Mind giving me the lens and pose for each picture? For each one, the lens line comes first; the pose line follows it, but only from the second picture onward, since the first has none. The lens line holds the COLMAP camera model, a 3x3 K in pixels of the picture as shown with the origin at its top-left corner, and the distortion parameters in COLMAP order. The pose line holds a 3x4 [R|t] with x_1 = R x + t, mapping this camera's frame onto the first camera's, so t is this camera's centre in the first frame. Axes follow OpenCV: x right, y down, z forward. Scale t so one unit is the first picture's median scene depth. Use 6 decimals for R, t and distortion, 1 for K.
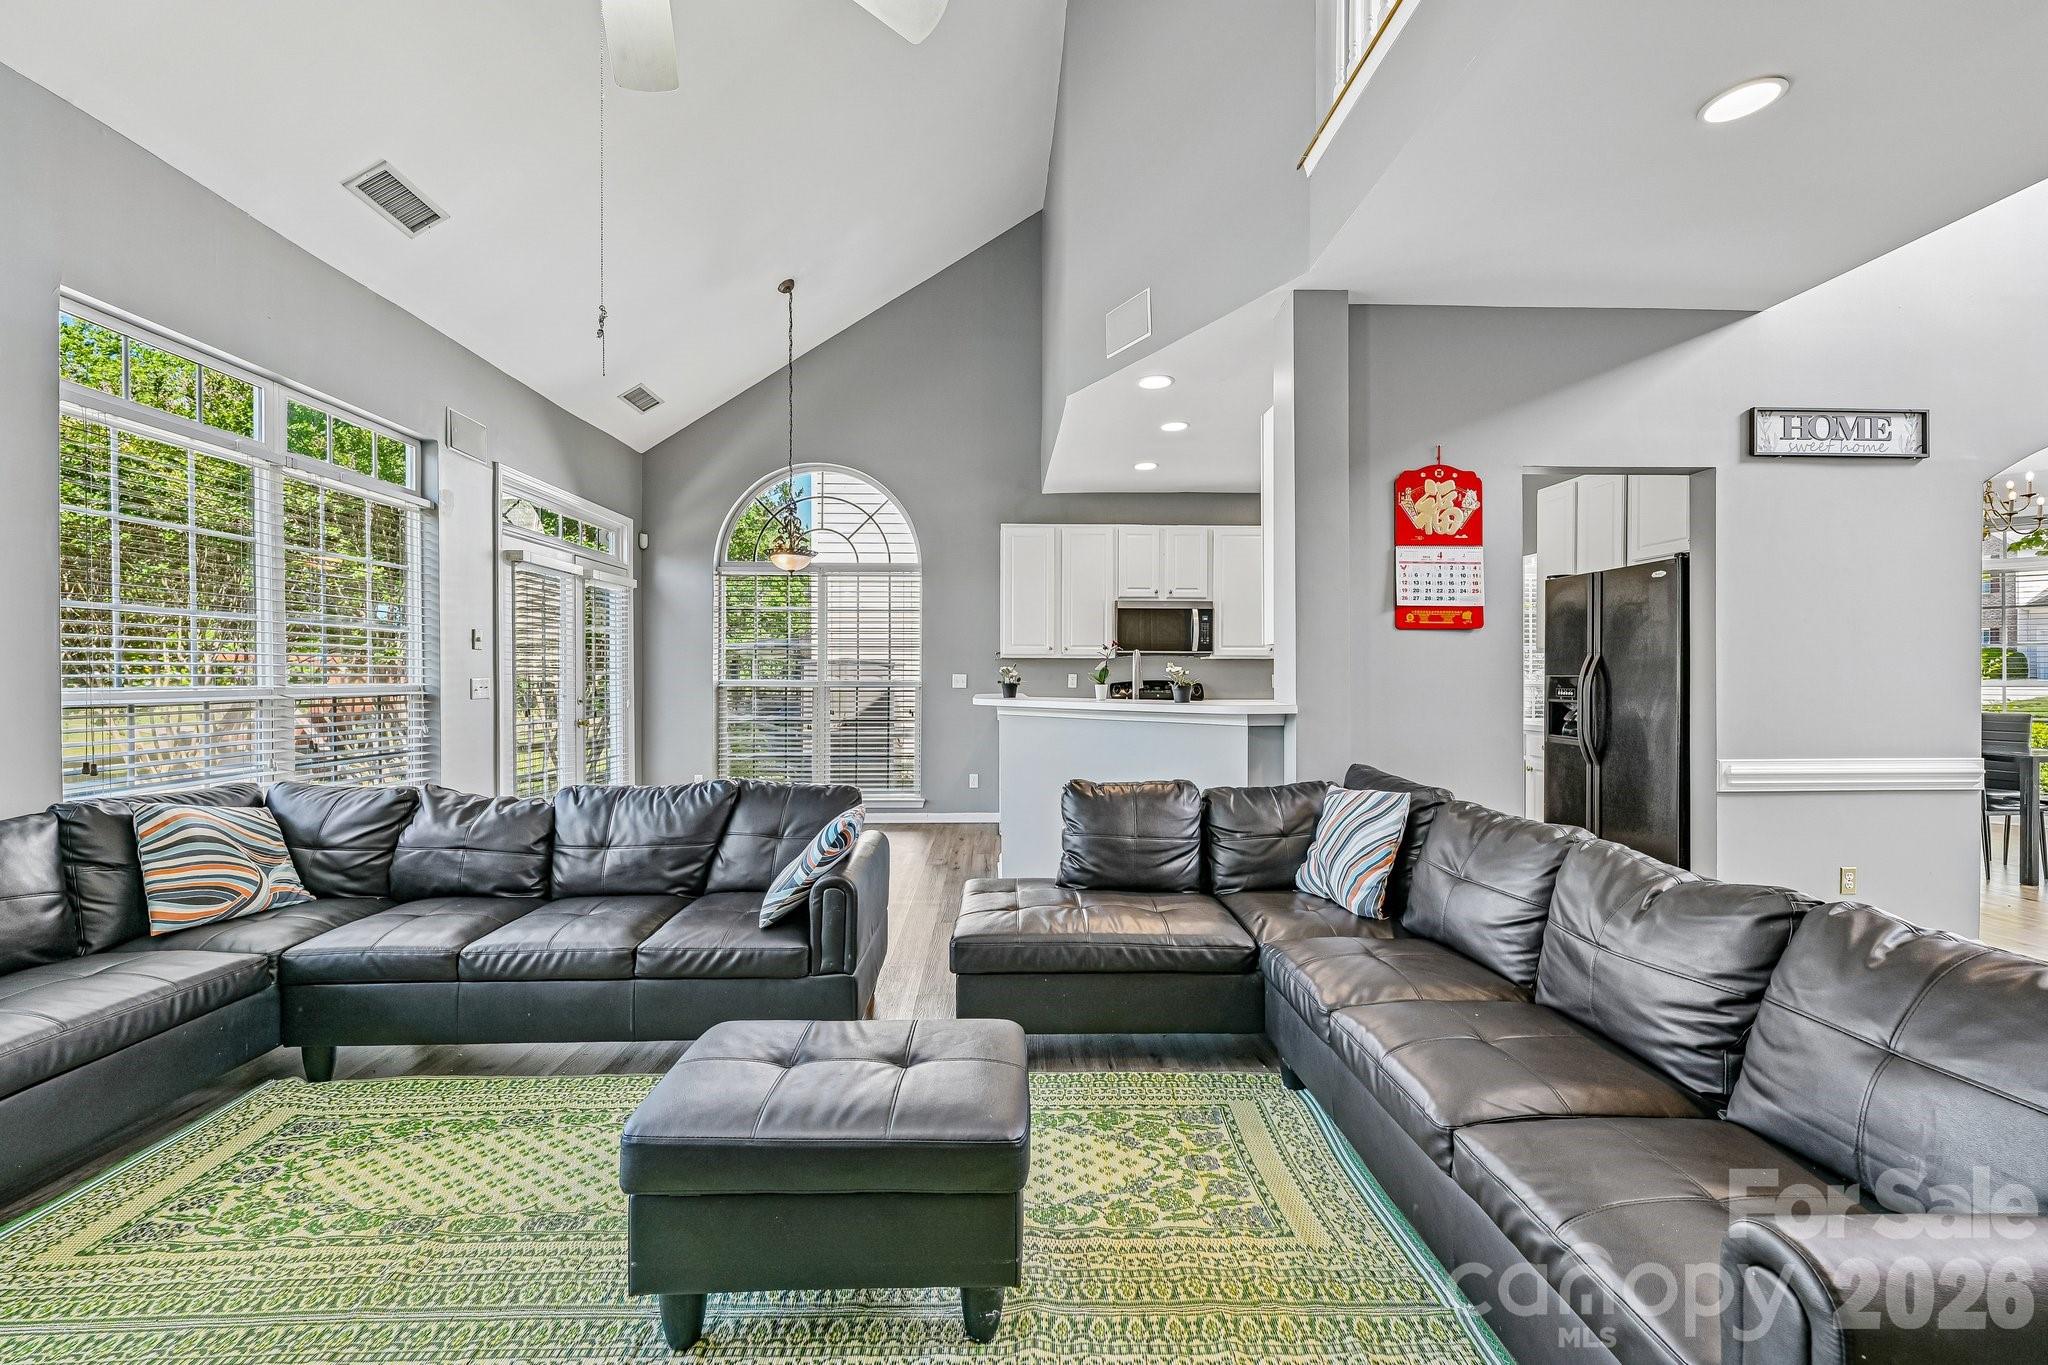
lens RADIAL K [[805.9, 0, 1015.5], [0, 805.9, 676.3], [0, 0, 1]] dist [0.001274, -0.000136]
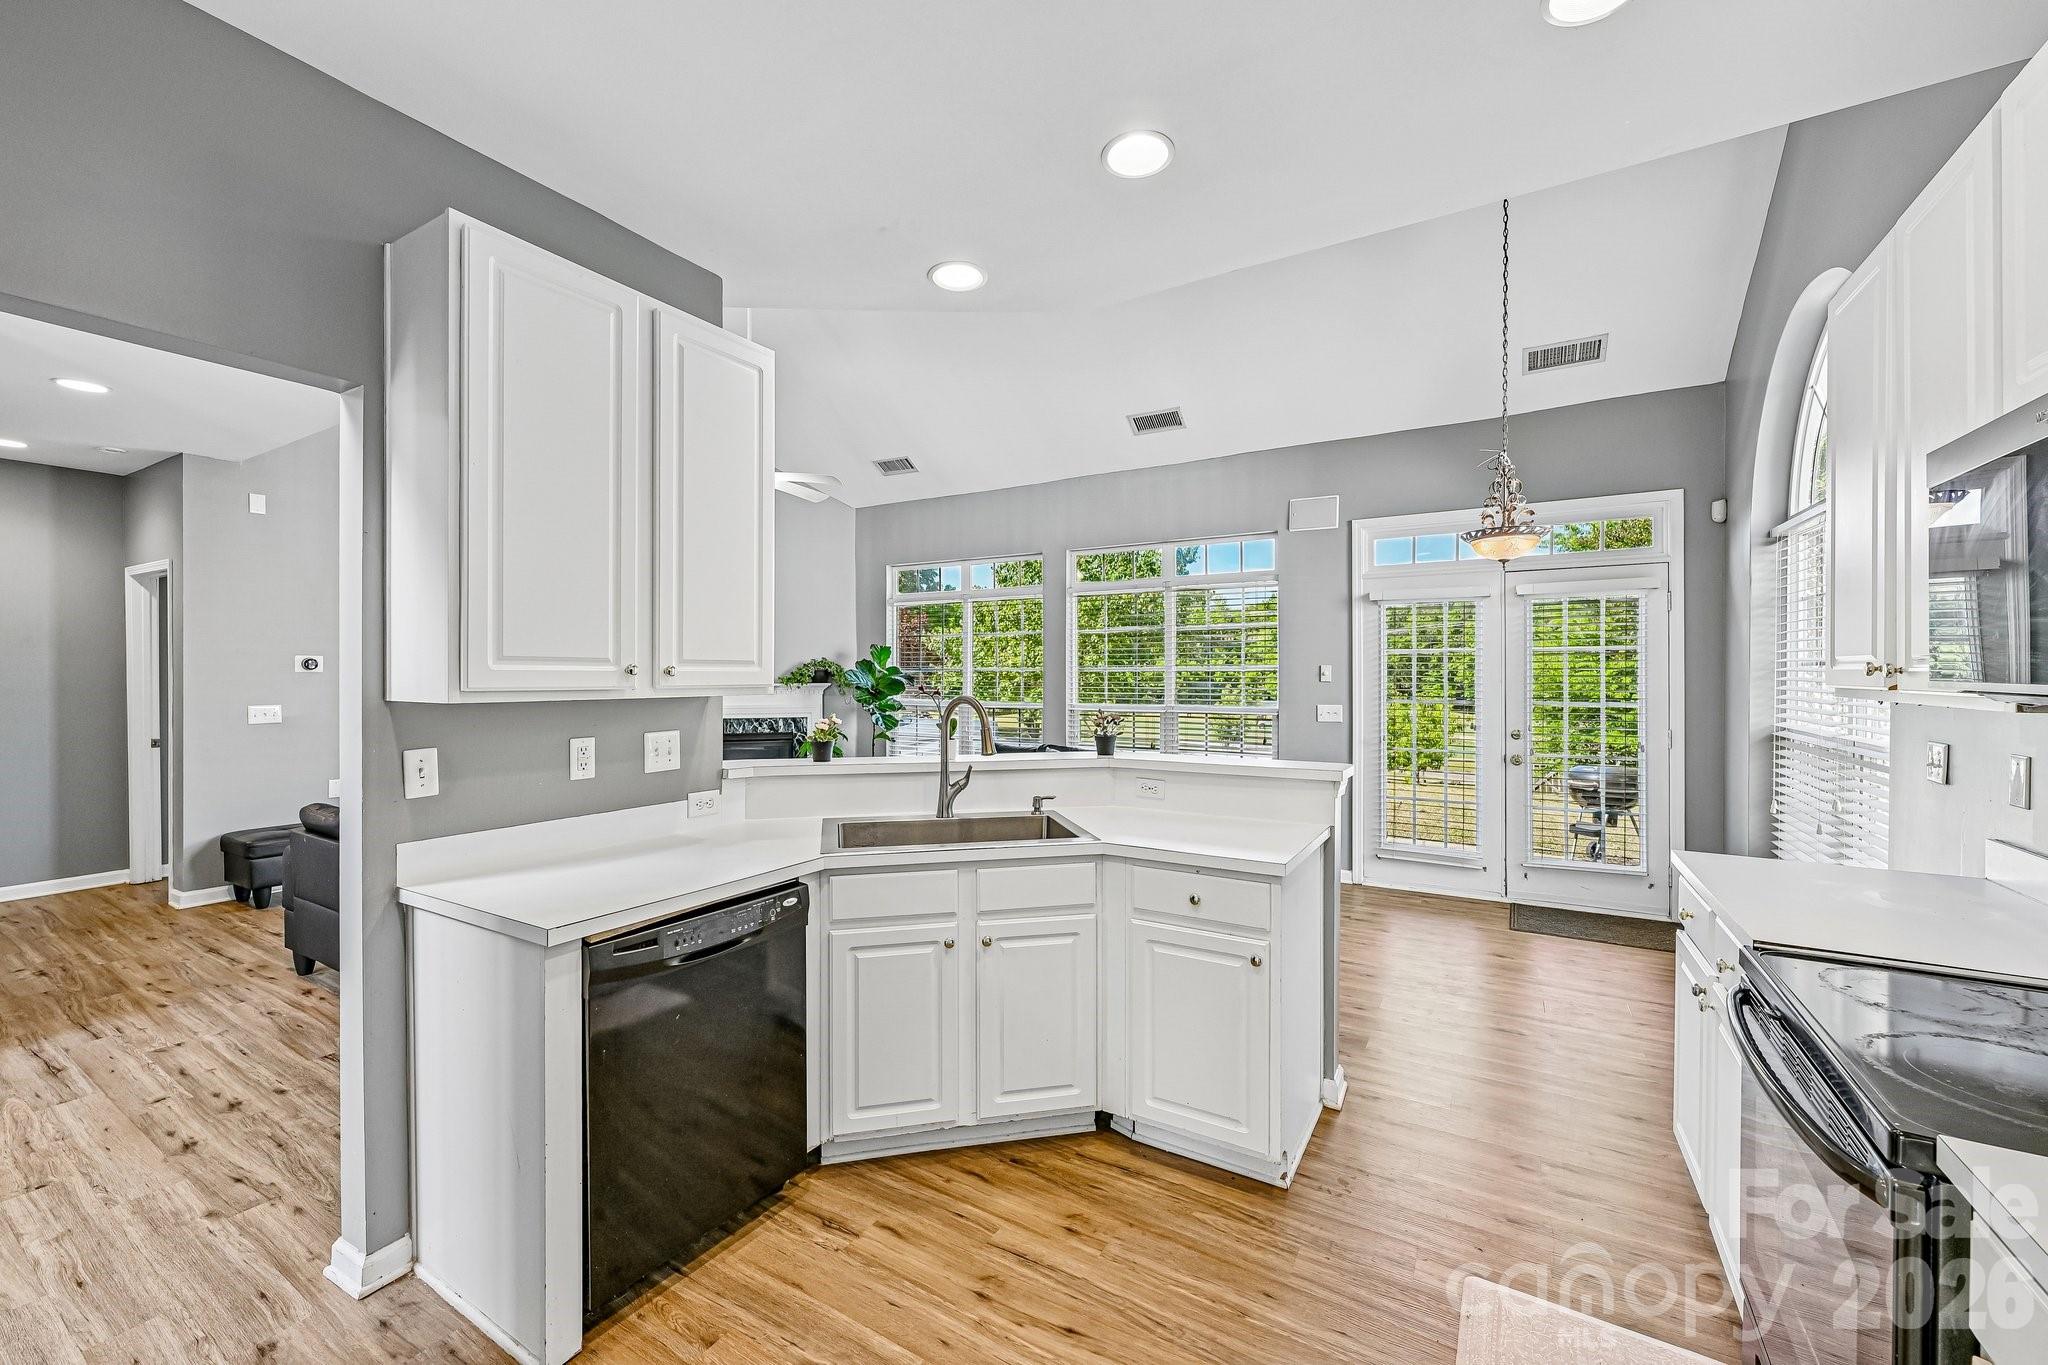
lens RADIAL K [[833.5, 0, 1018.2], [0, 833.5, 677.0], [0, 0, 1]] dist [-0.018646, 0.000017]
pose [[-0.559355, 0.001951, -0.828926, 0.871119], [-0.001863, 0.999992, 0.003610, -0.060150], [0.828926, 0.003564, -0.559346, 1.799587]]
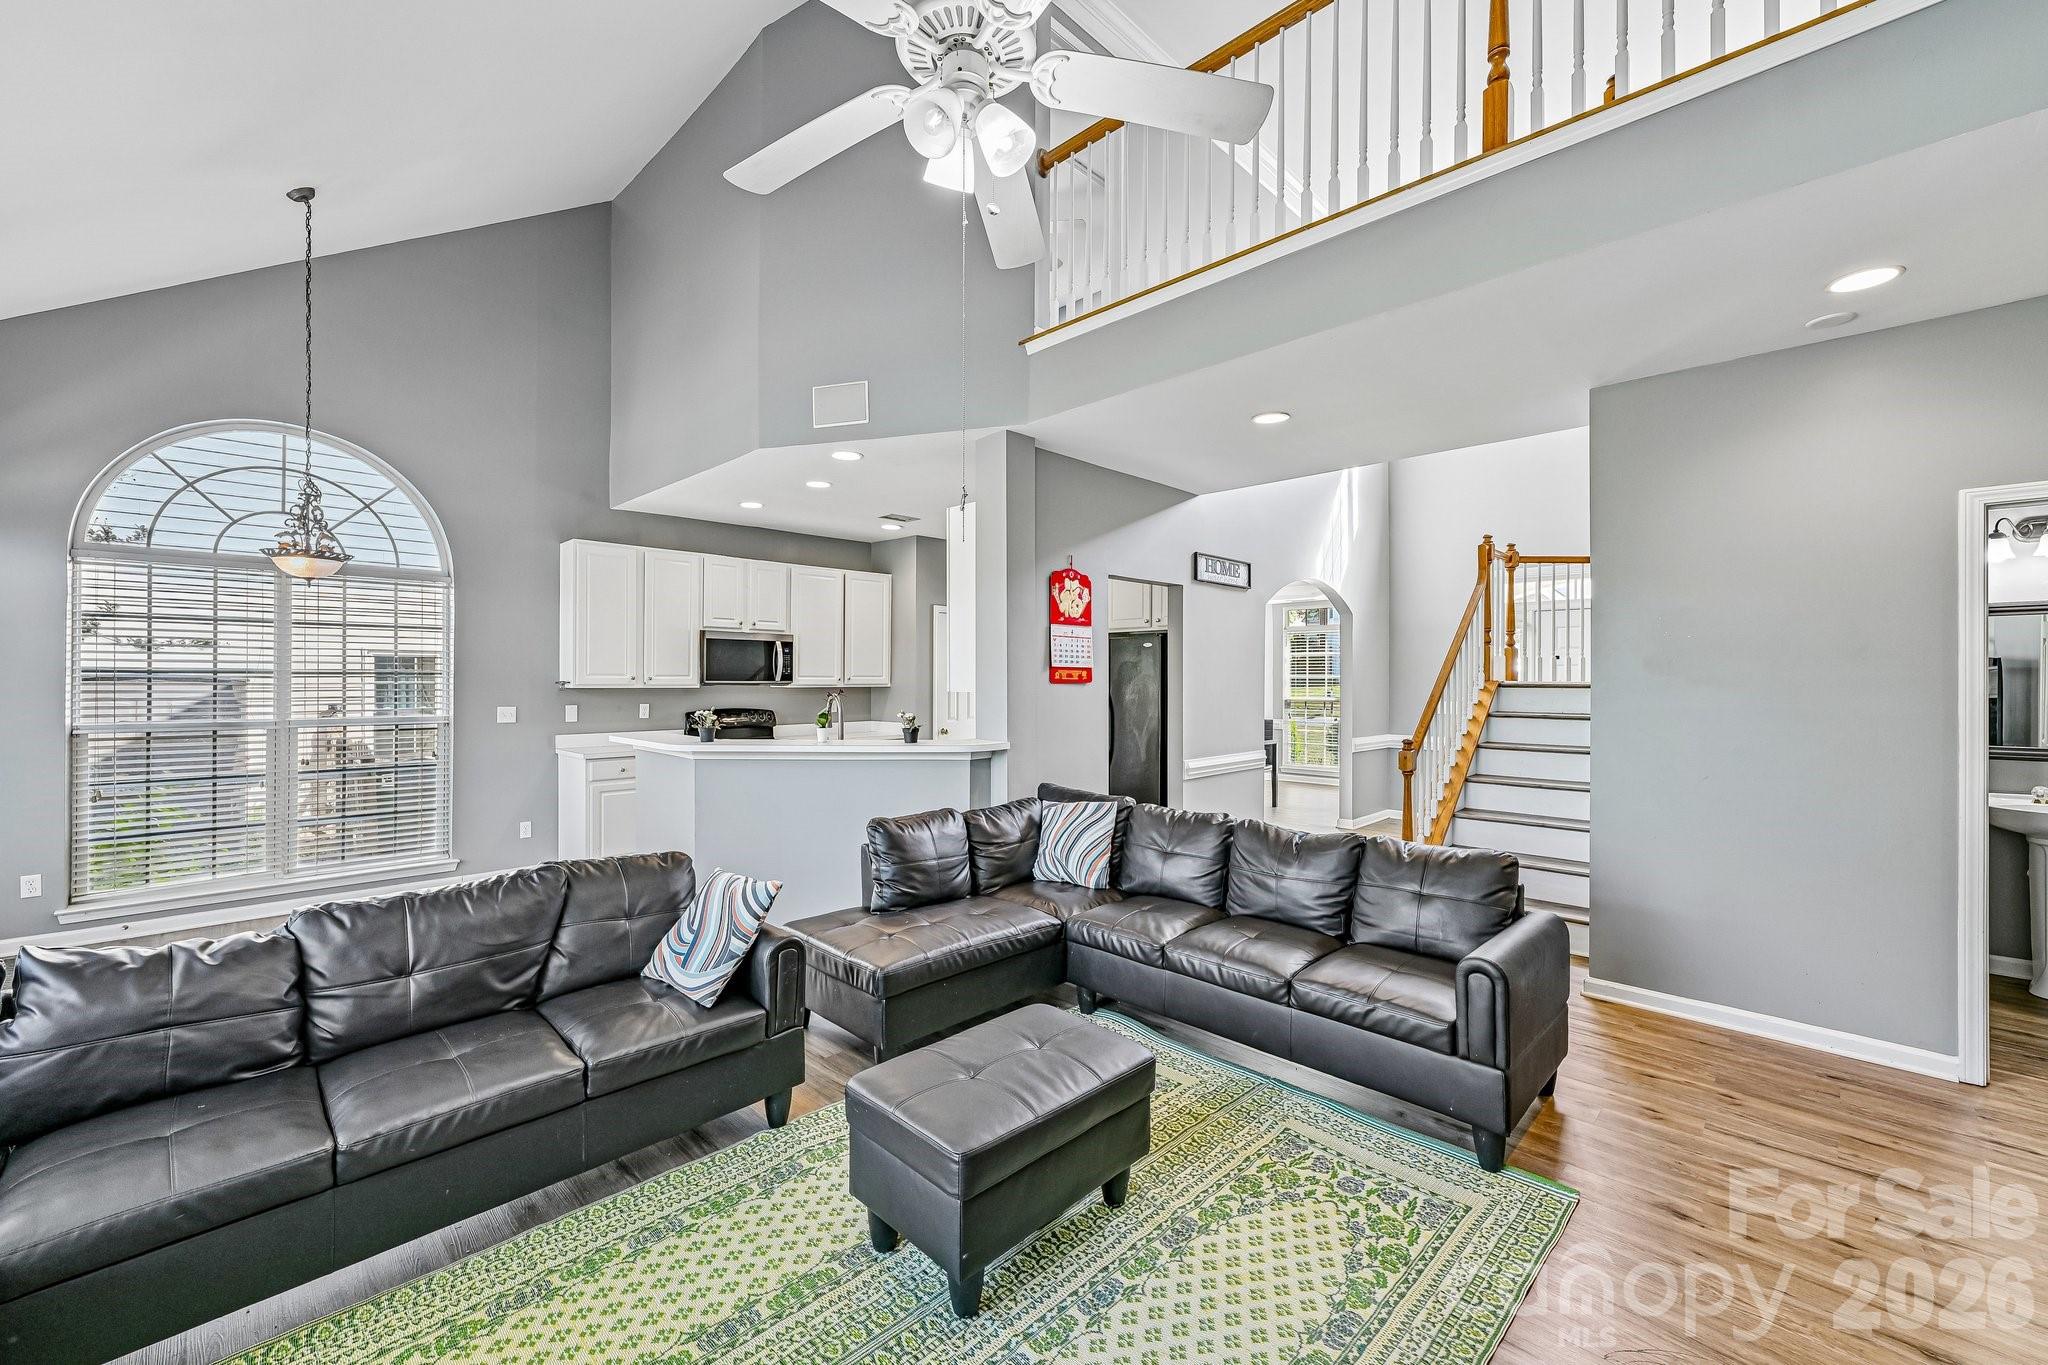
lens RADIAL K [[813.4, 0, 1016.7], [0, 813.4, 678.4], [0, 0, 1]] dist [-0.001061, -0.000001]
pose [[0.729566, 0.000912, 0.683910, -0.533613], [-0.000986, 0.999999, -0.000282, -0.066657], [-0.683910, -0.000469, 0.729566, 0.011921]]
